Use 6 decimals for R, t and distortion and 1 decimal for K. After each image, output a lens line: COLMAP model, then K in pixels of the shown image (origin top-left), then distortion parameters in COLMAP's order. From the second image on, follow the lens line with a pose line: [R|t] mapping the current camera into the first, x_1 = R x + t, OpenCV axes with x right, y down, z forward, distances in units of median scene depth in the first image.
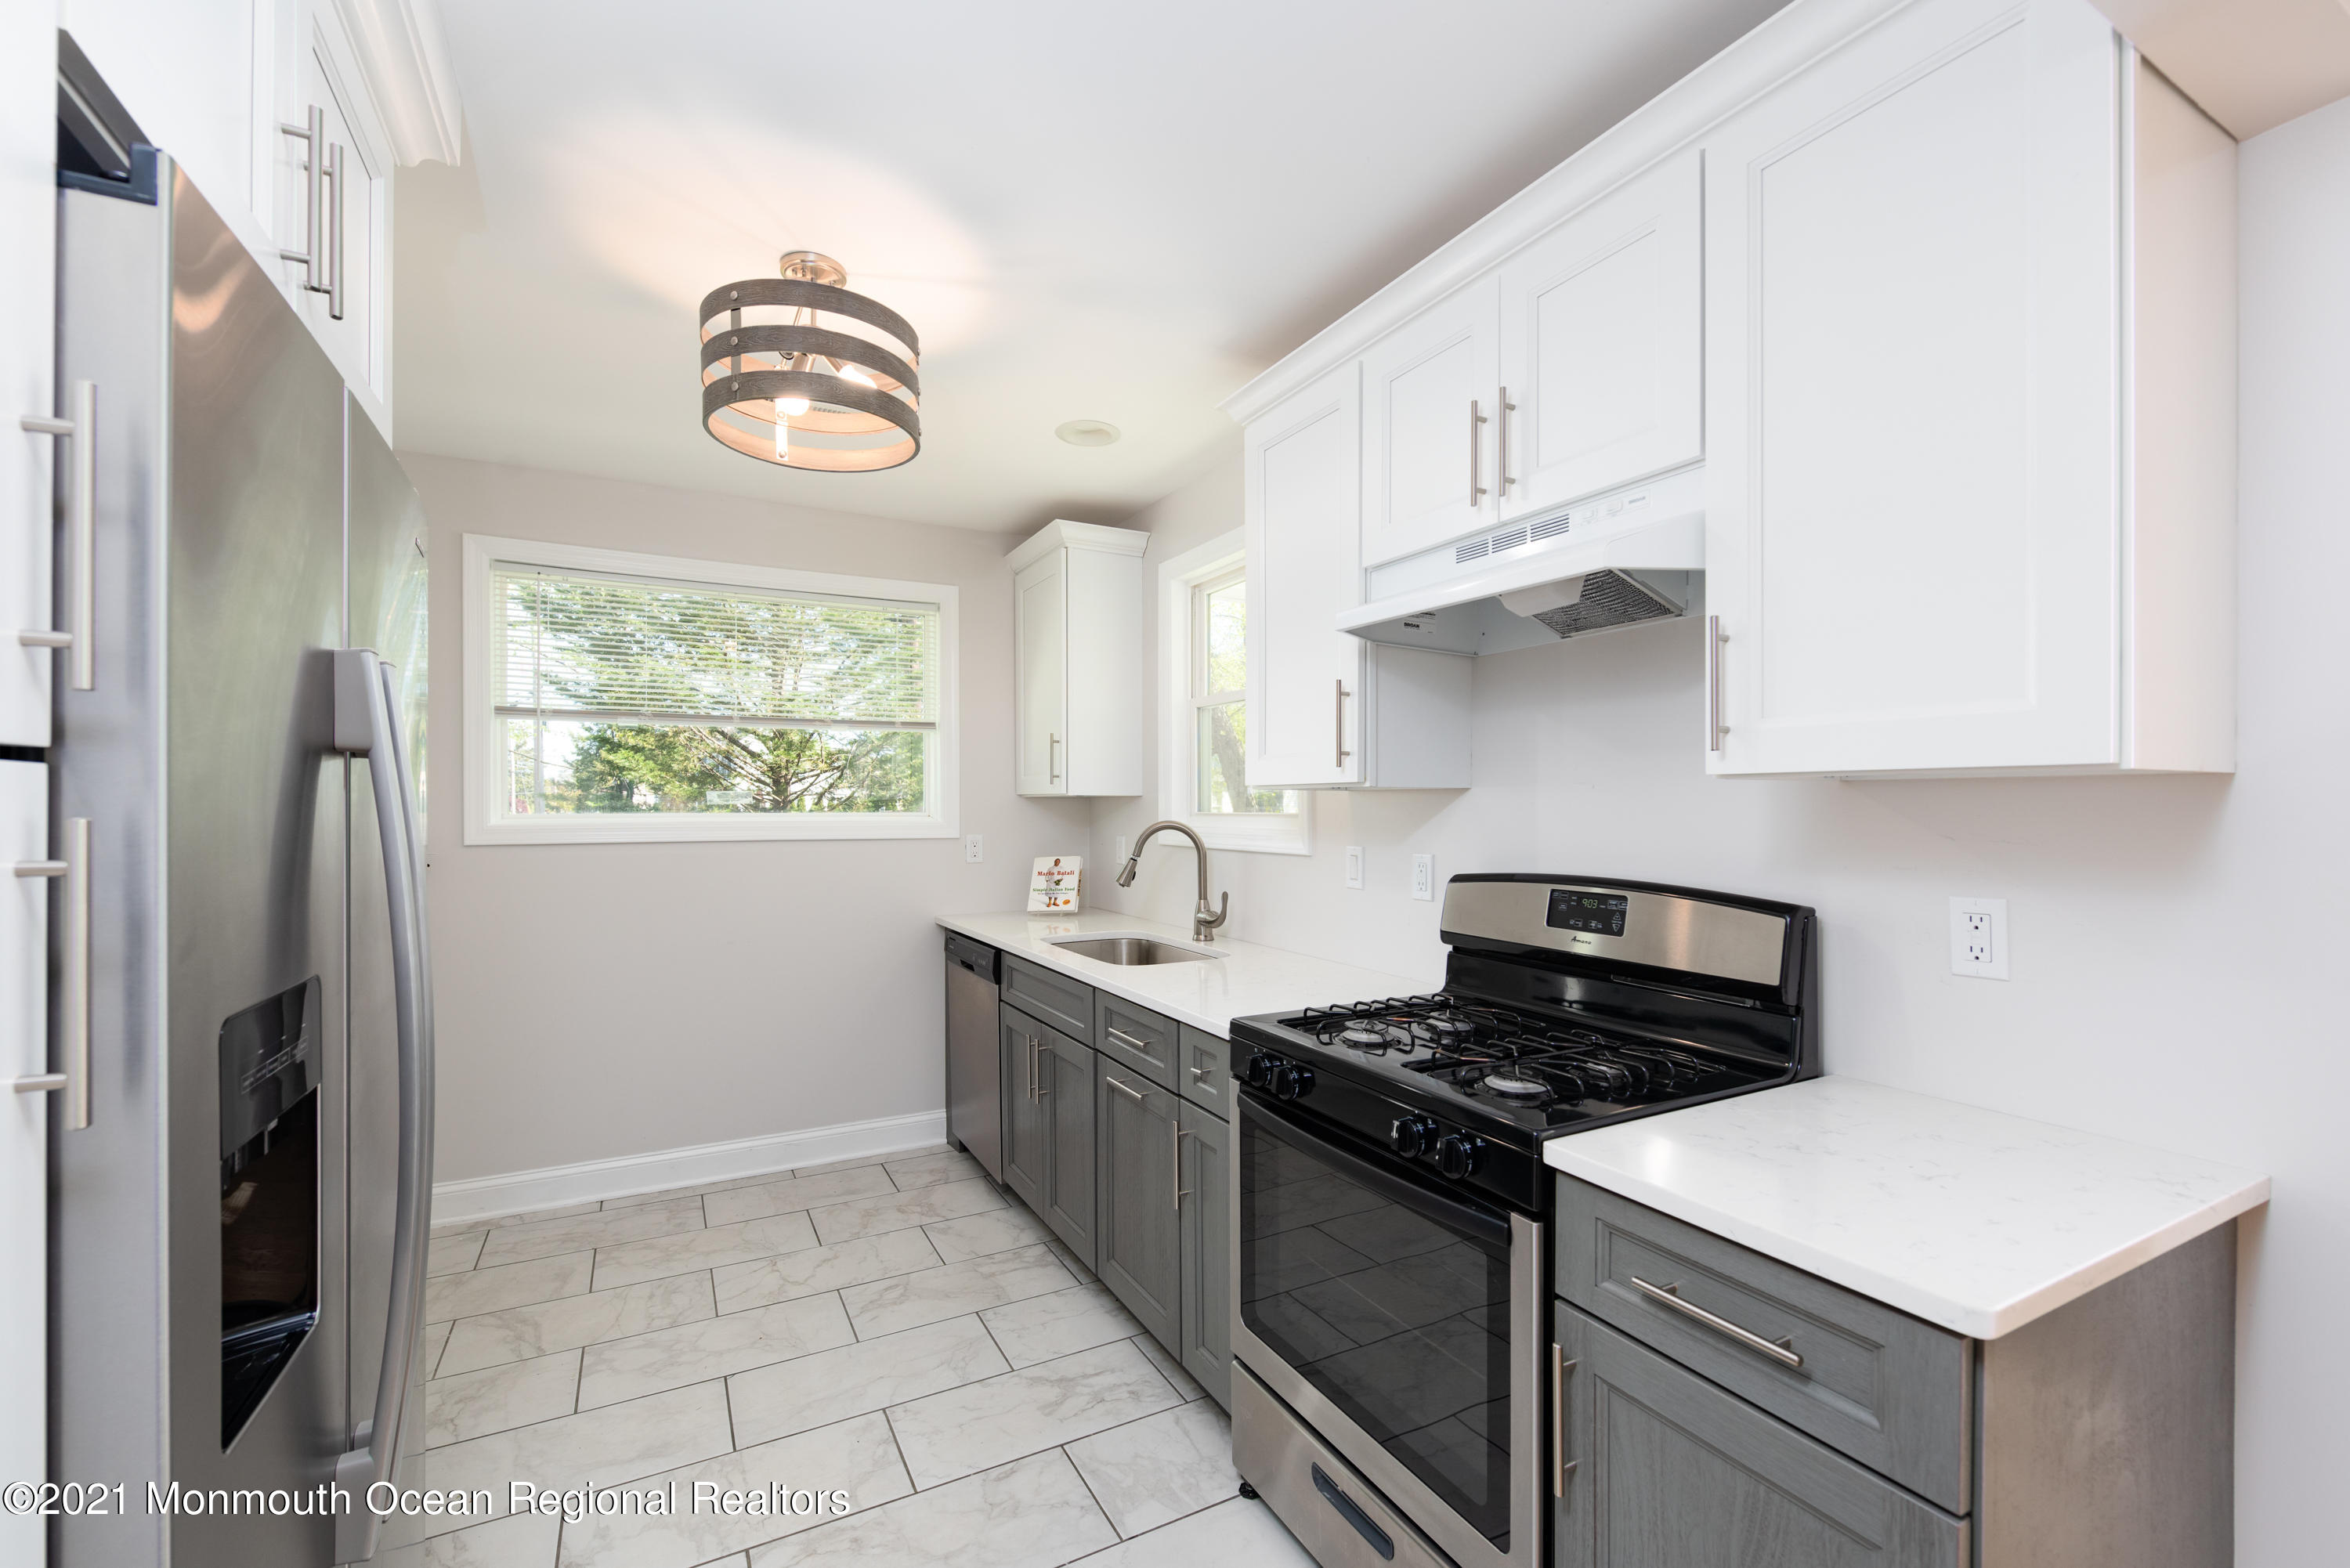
lens RADIAL K [[961.1, 0, 1159.1], [0, 961.1, 798.7], [0, 0, 1]] dist [0.000245, 0.000016]
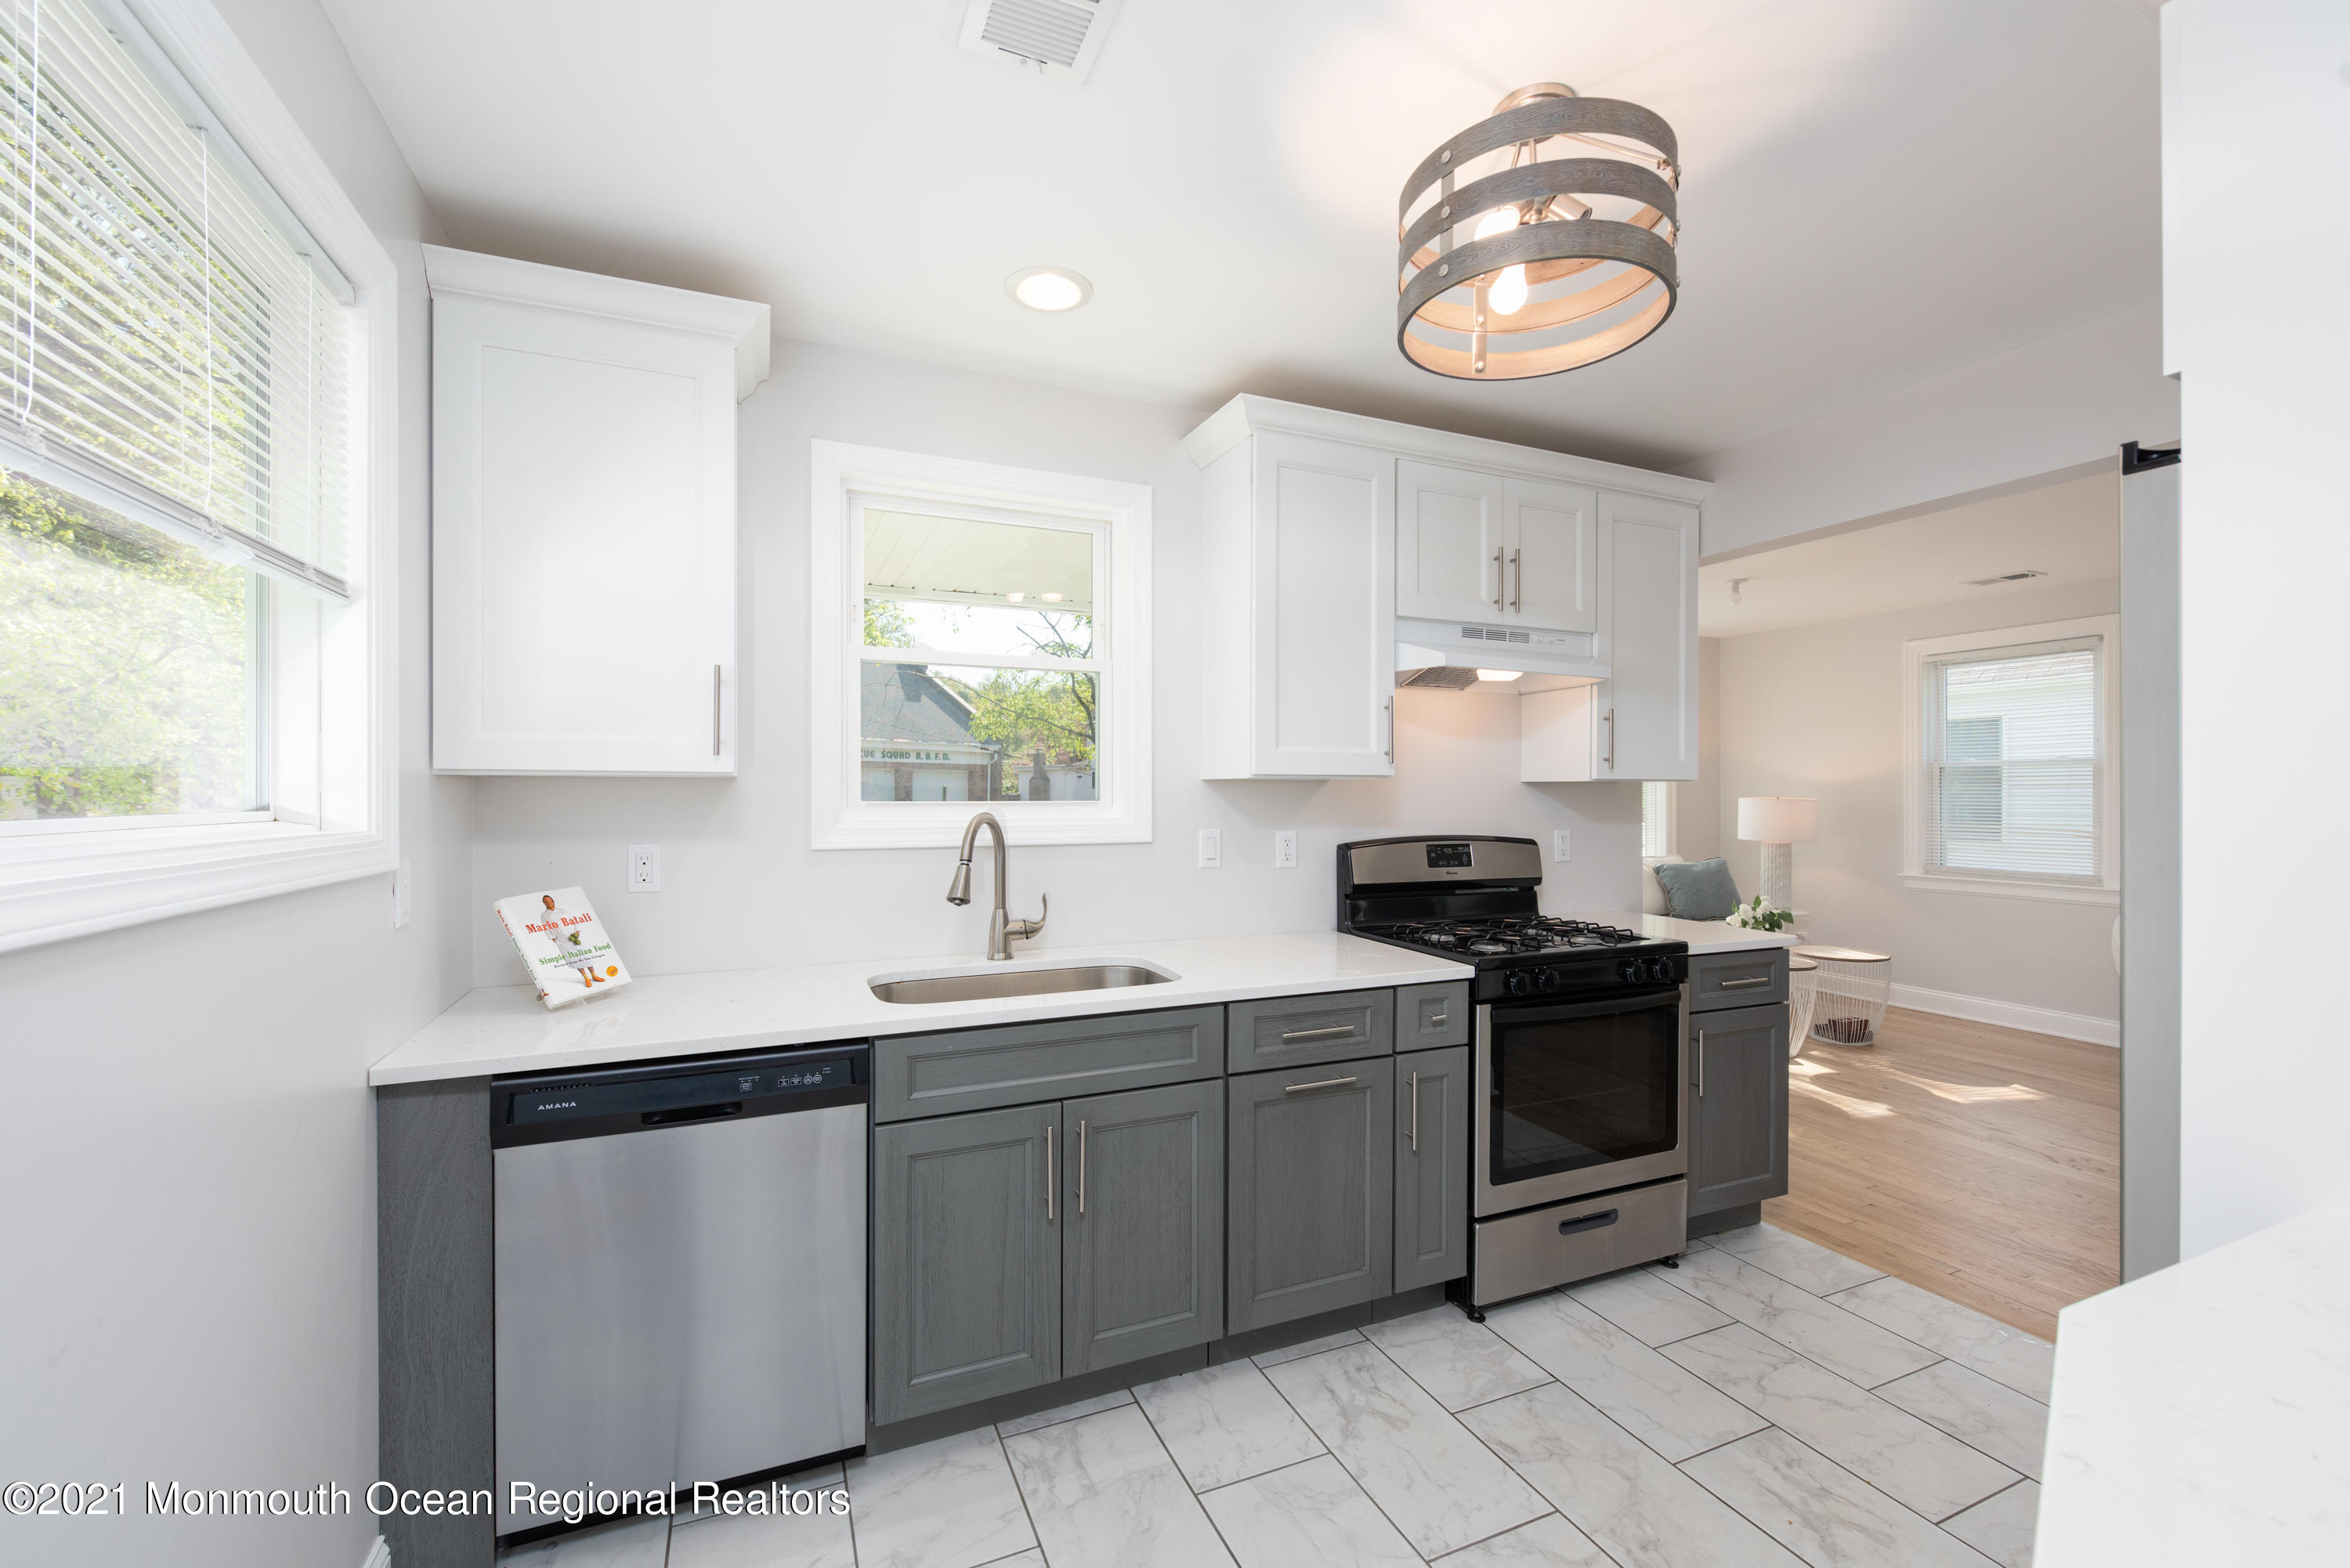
lens RADIAL K [[961.1, 0, 1166.6], [0, 961.1, 791.8], [0, 0, 1]] dist [0.000245, 0.000016]
pose [[0.074539, 0.005032, 0.997205, -1.241448], [-0.006321, 0.999970, -0.004574, 0.015616], [-0.997198, -0.005962, 0.074569, 1.326037]]
